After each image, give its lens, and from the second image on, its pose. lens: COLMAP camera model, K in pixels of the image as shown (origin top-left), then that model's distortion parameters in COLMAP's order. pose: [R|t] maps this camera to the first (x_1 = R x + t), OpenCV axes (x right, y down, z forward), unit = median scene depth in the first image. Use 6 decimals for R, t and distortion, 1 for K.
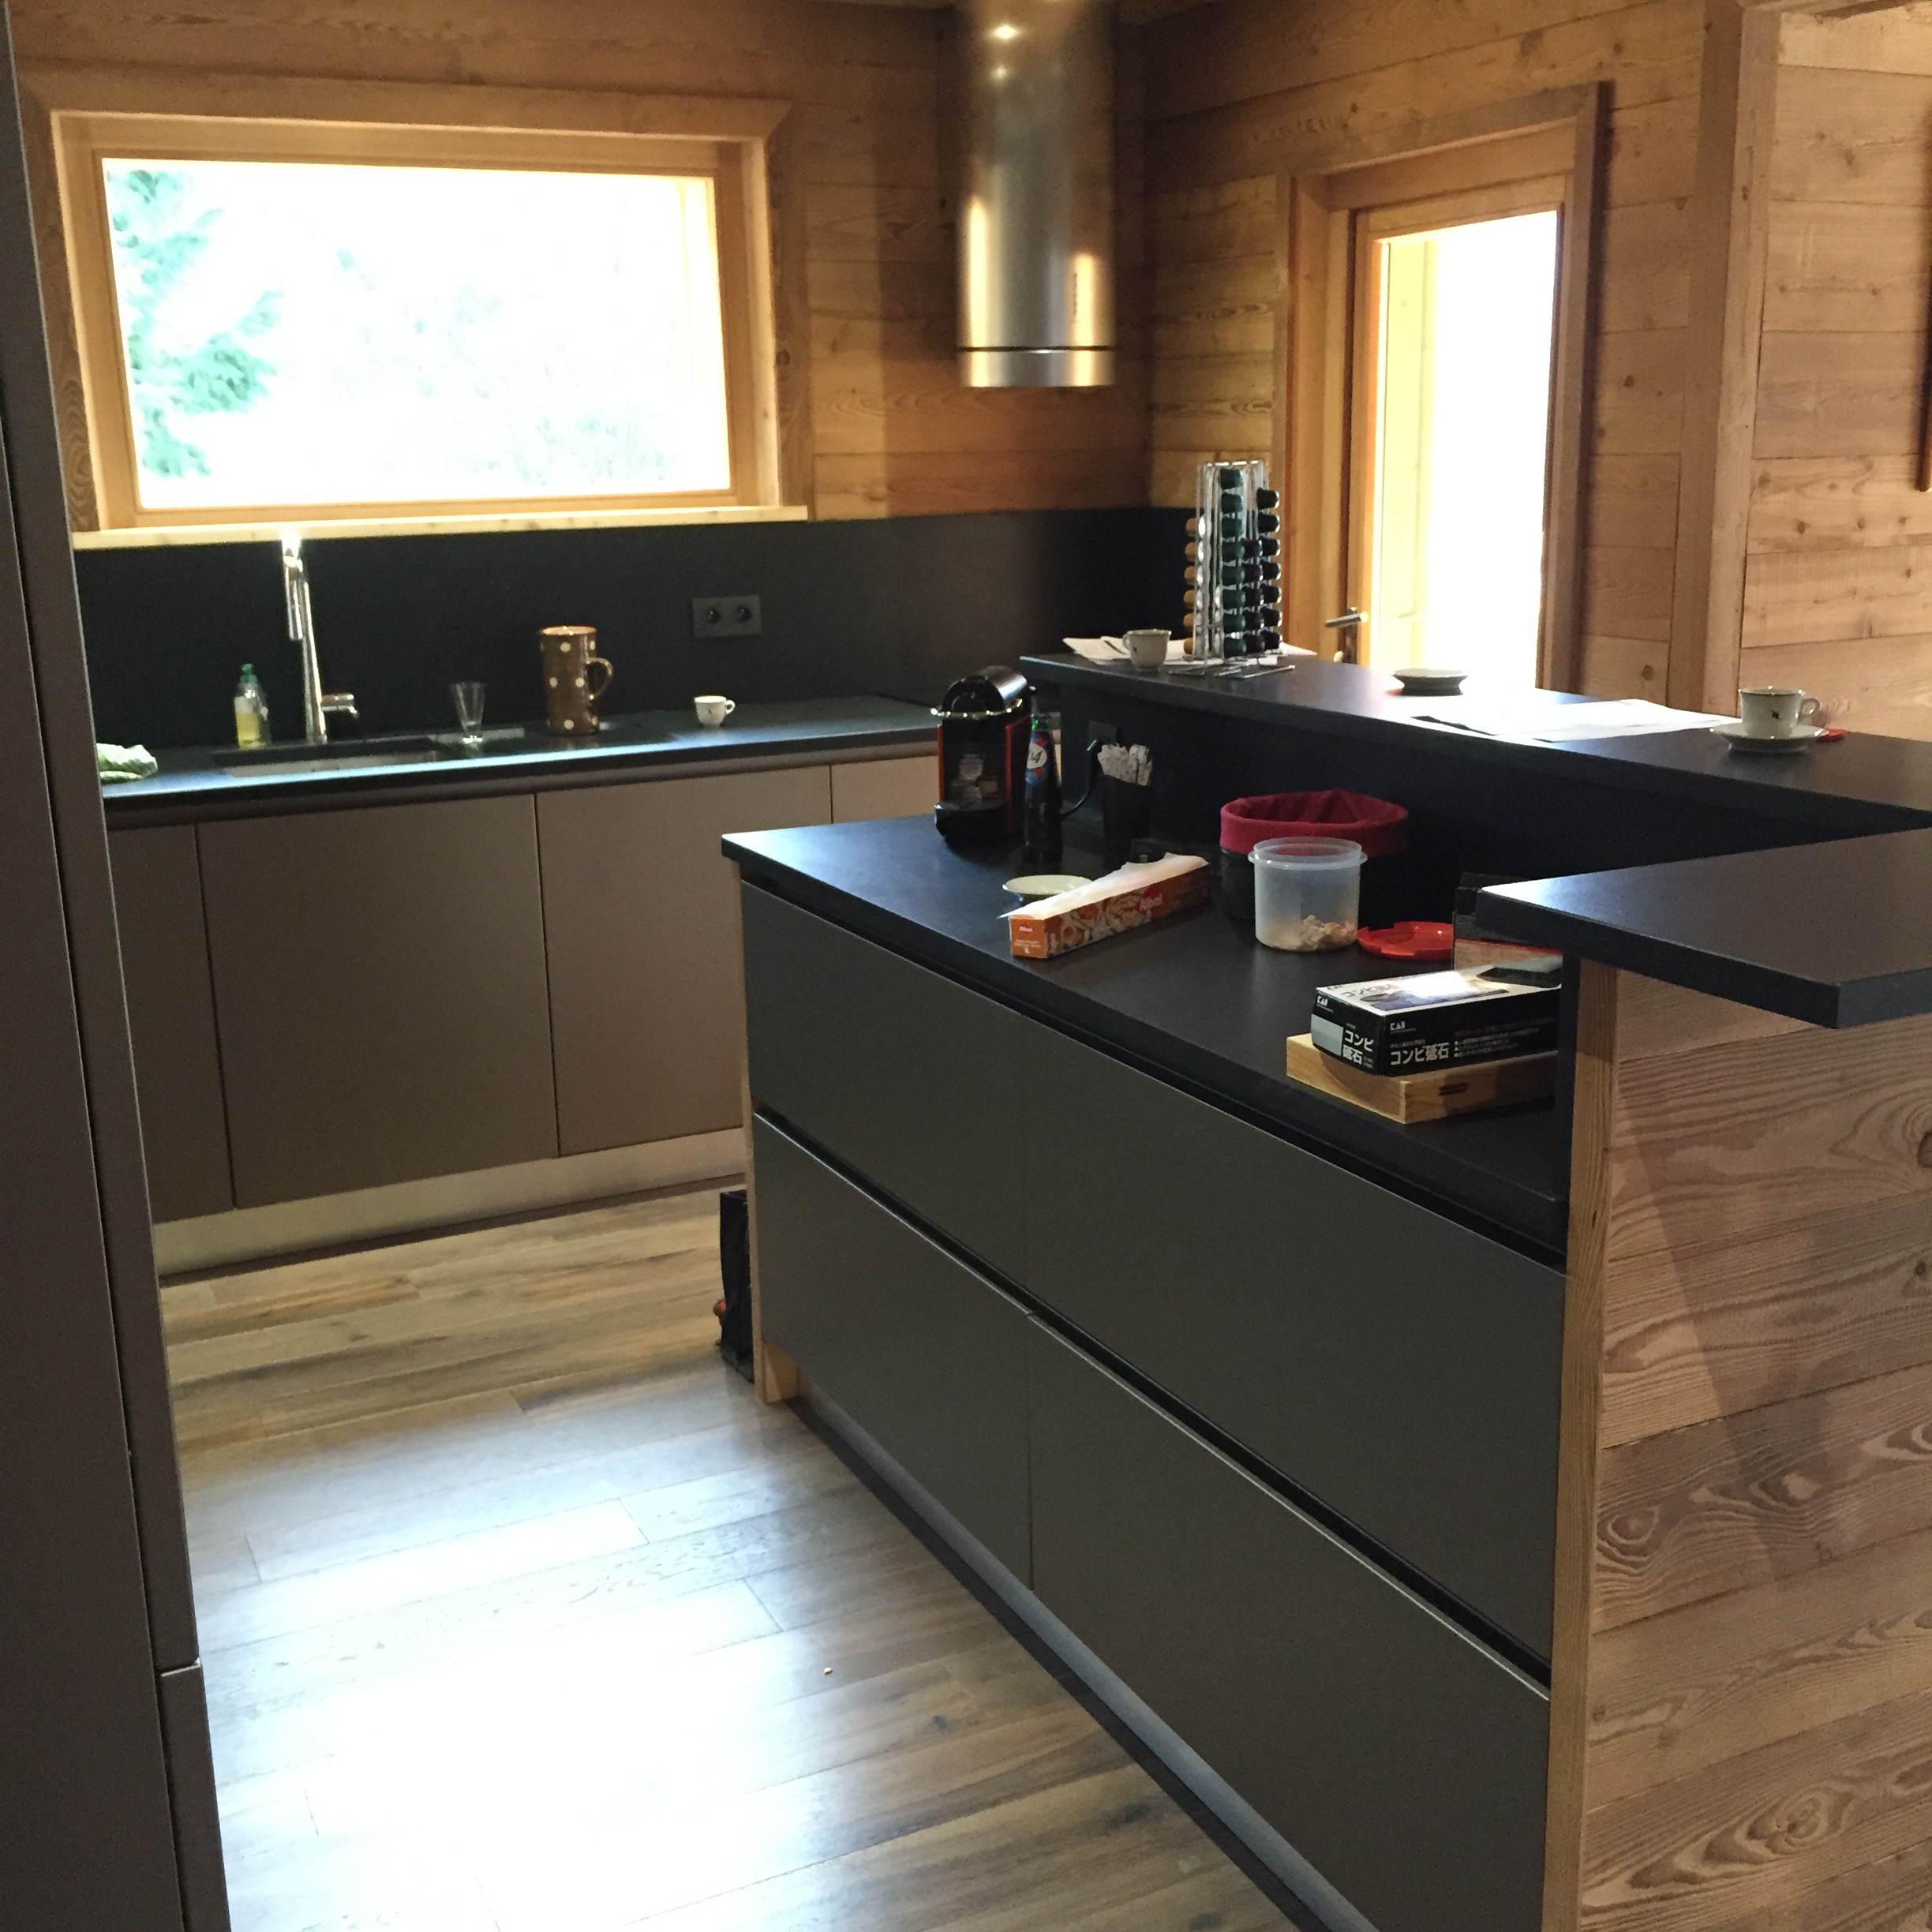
lens RADIAL K [[2218.5, 0, 984.6], [0, 2218.5, 959.5], [0, 0, 1]] dist [0.081119, -0.095266]
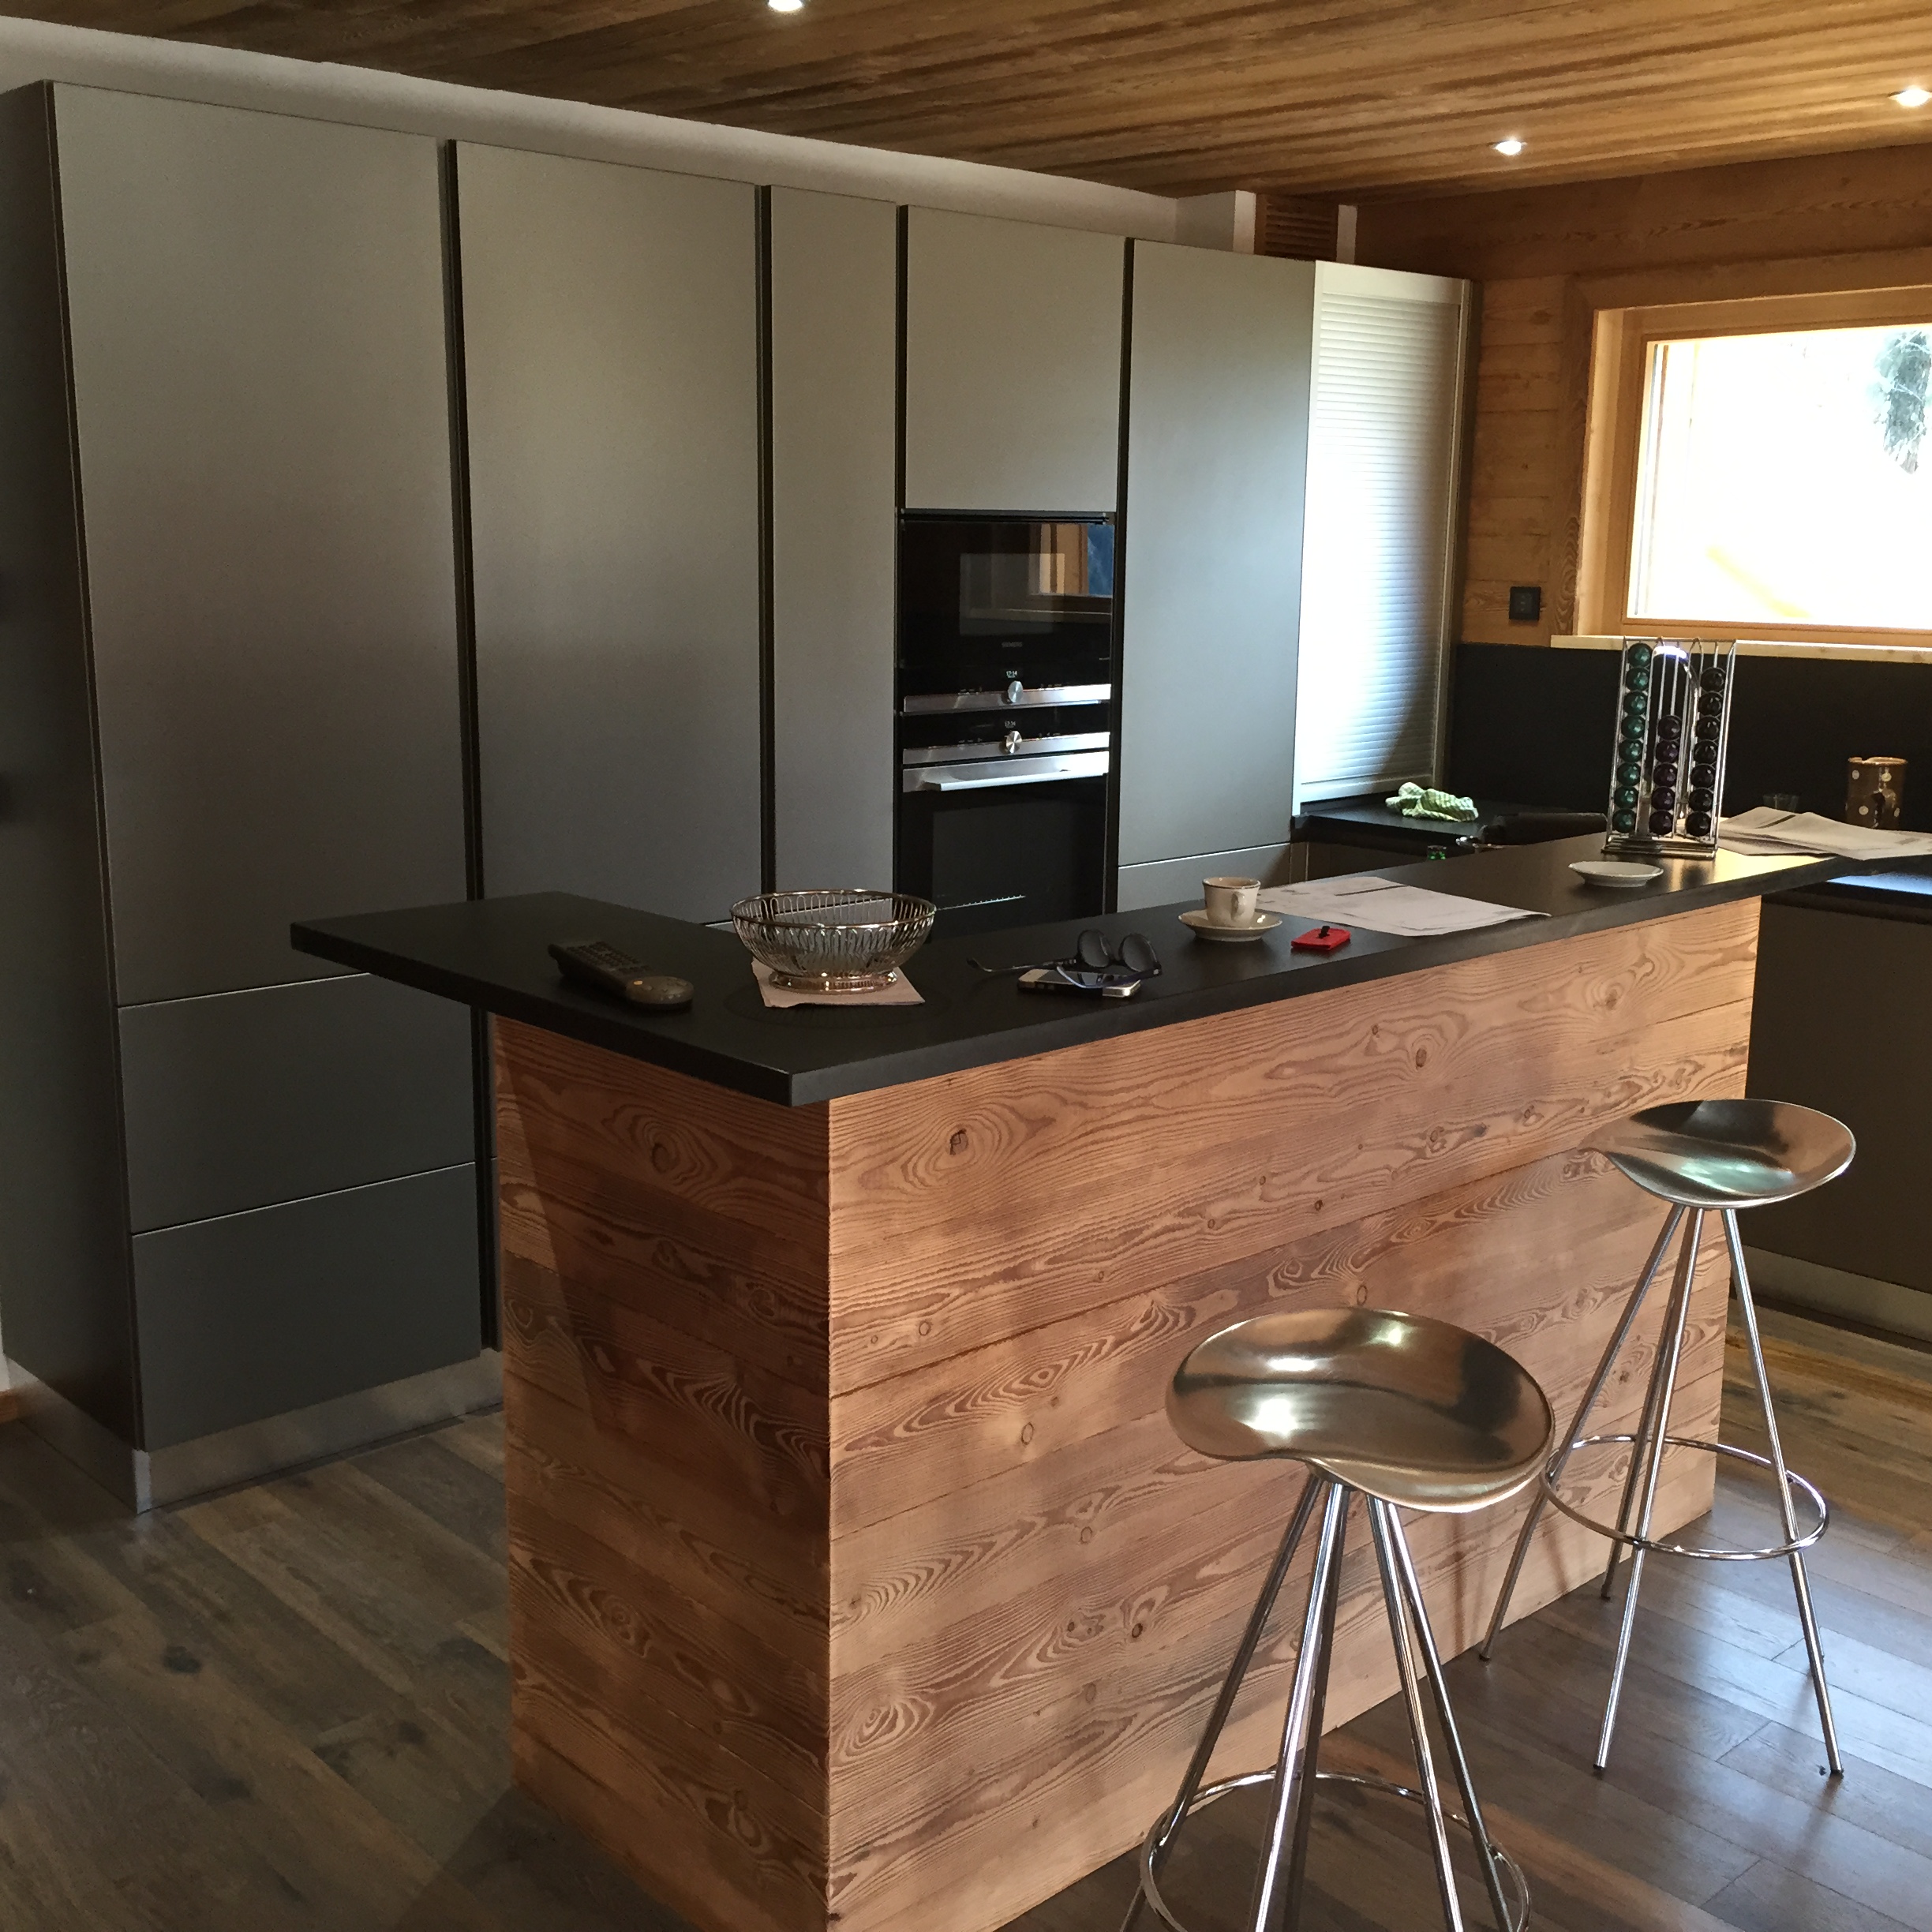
lens RADIAL K [[2225.9, 0, 966.0], [0, 2225.9, 966.0], [0, 0, 1]] dist [0.059712, -0.025678]
pose [[0.280939, 0.214320, -0.935489, 0.741672], [-0.239854, 0.959494, 0.147788, -0.117215], [0.929270, 0.182862, 0.320965, 0.312479]]
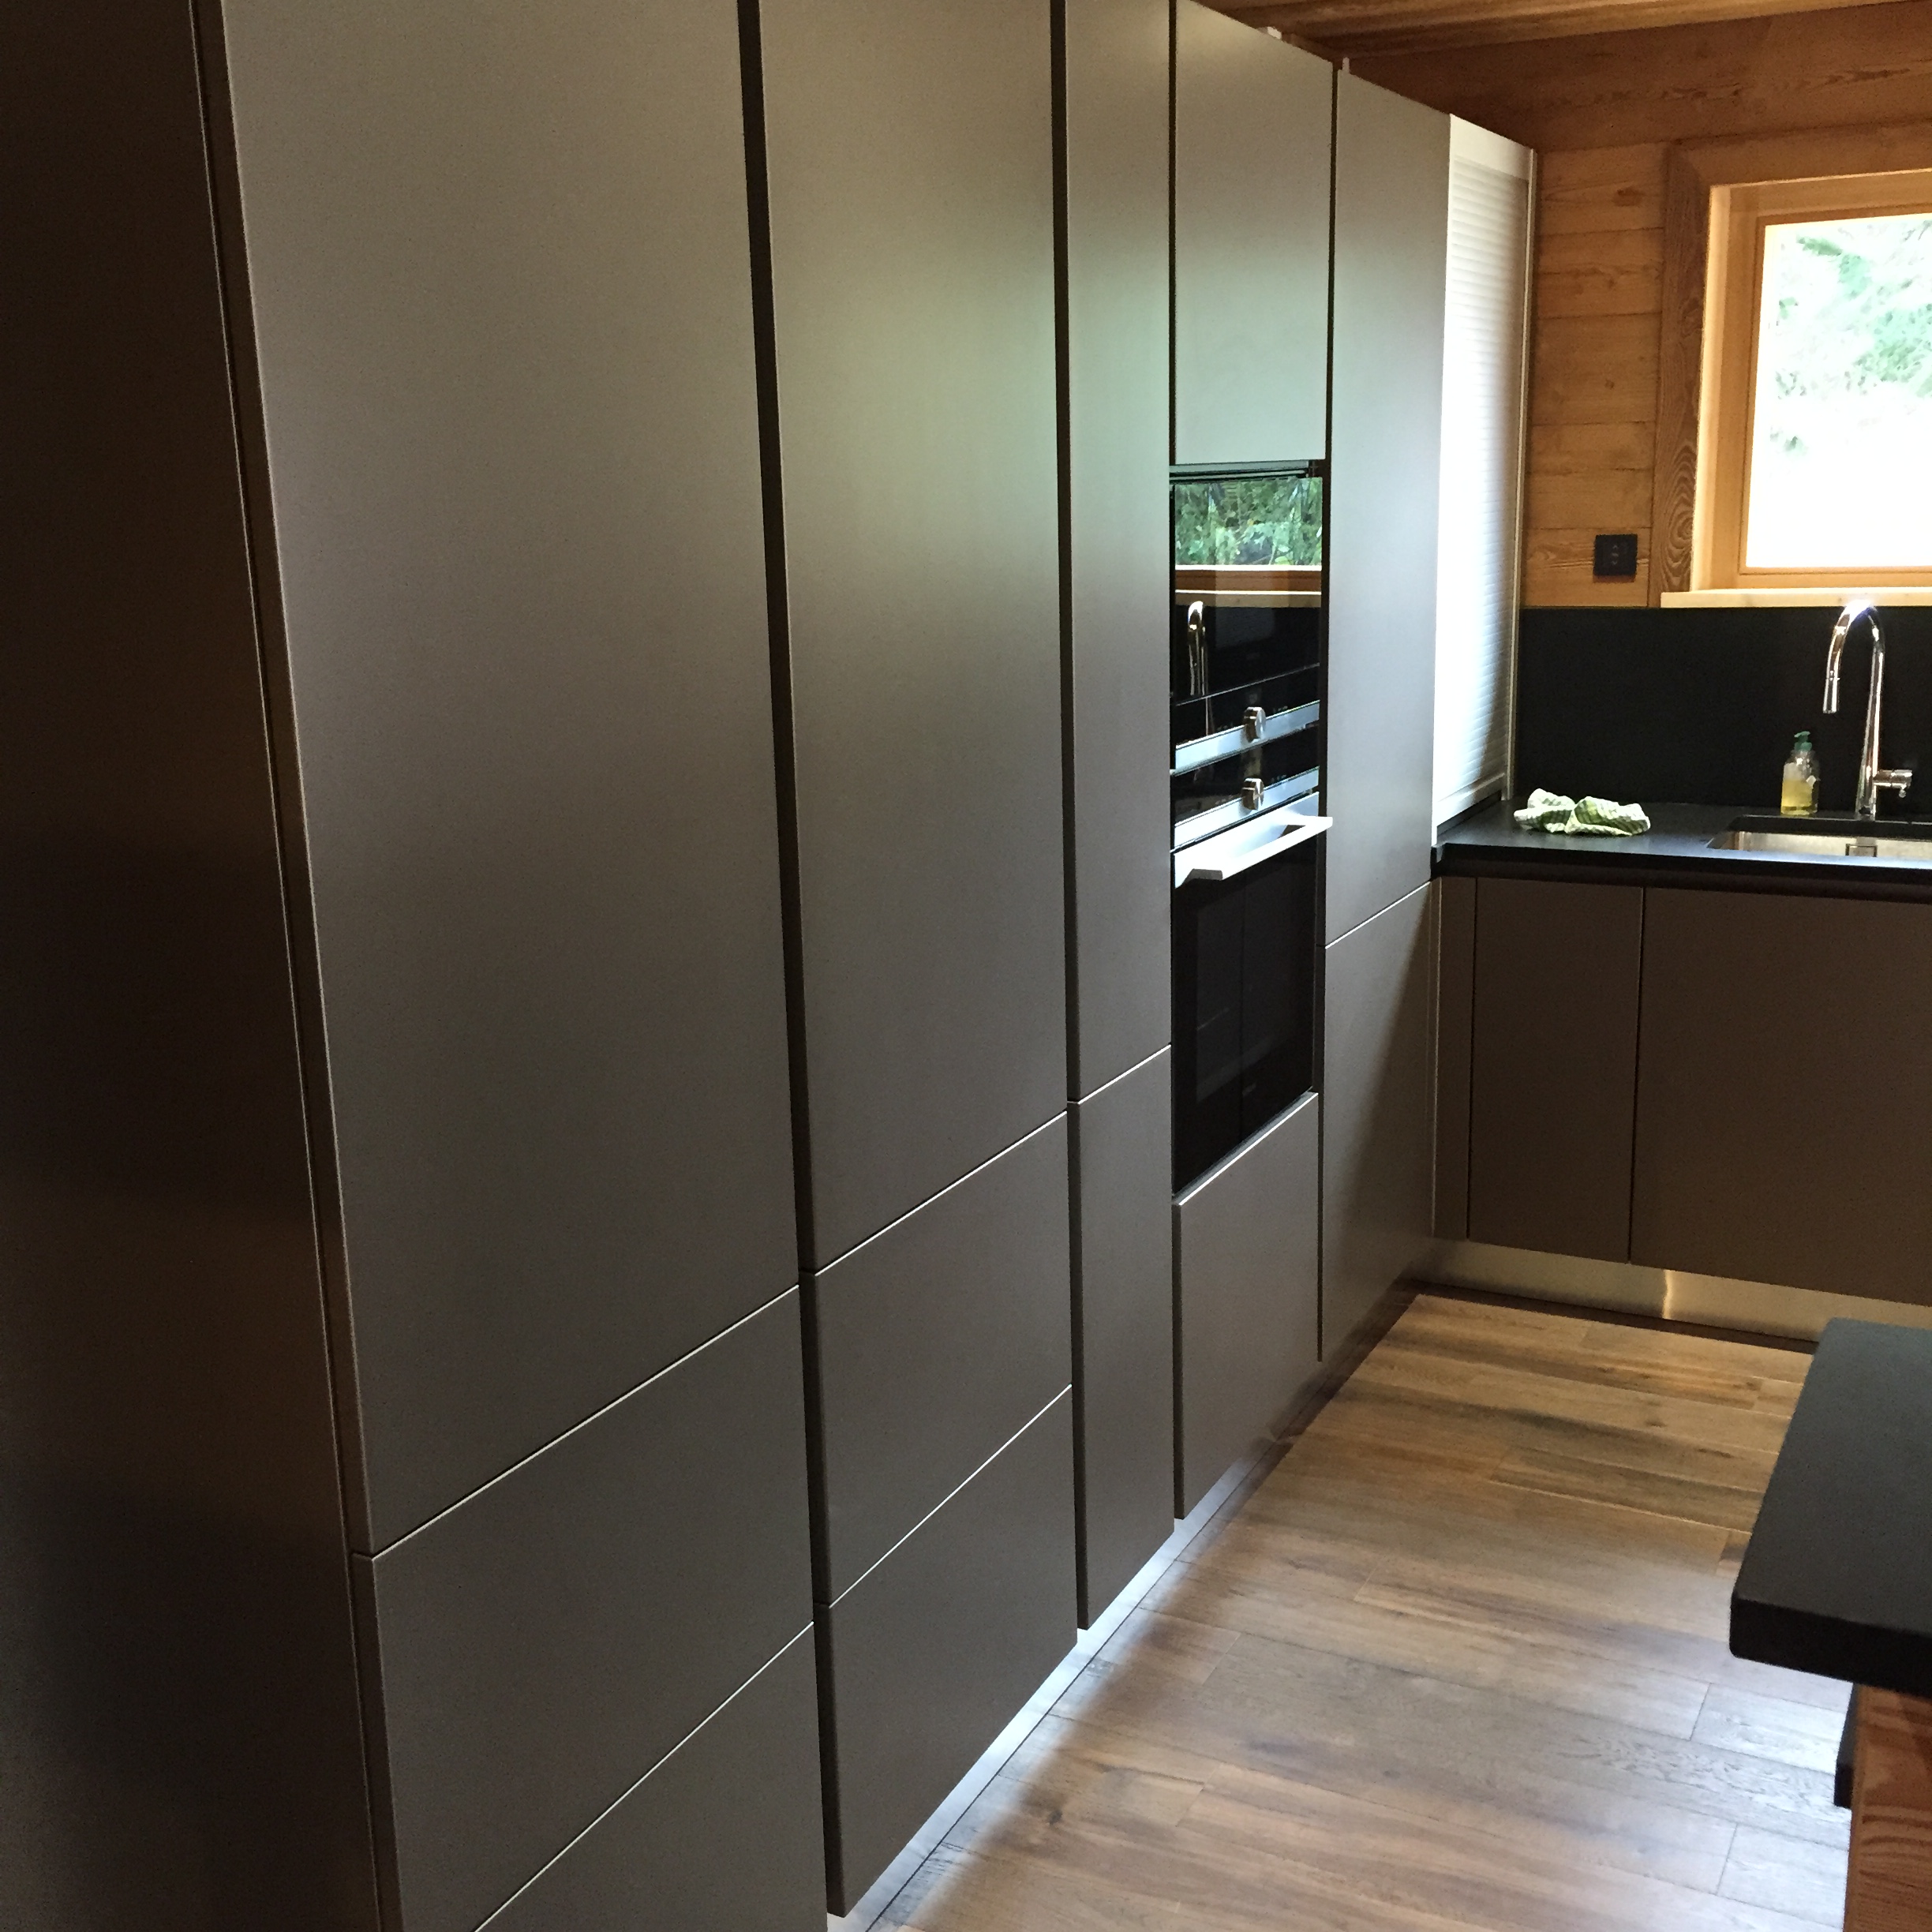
lens RADIAL K [[2218.5, 0, 984.6], [0, 2218.5, 959.5], [0, 0, 1]] dist [0.081119, -0.095266]
pose [[0.594757, 0.185612, -0.782184, 0.252624], [-0.175555, 0.979485, 0.098943, -0.070549], [0.784503, 0.078469, 0.615140, 0.126790]]
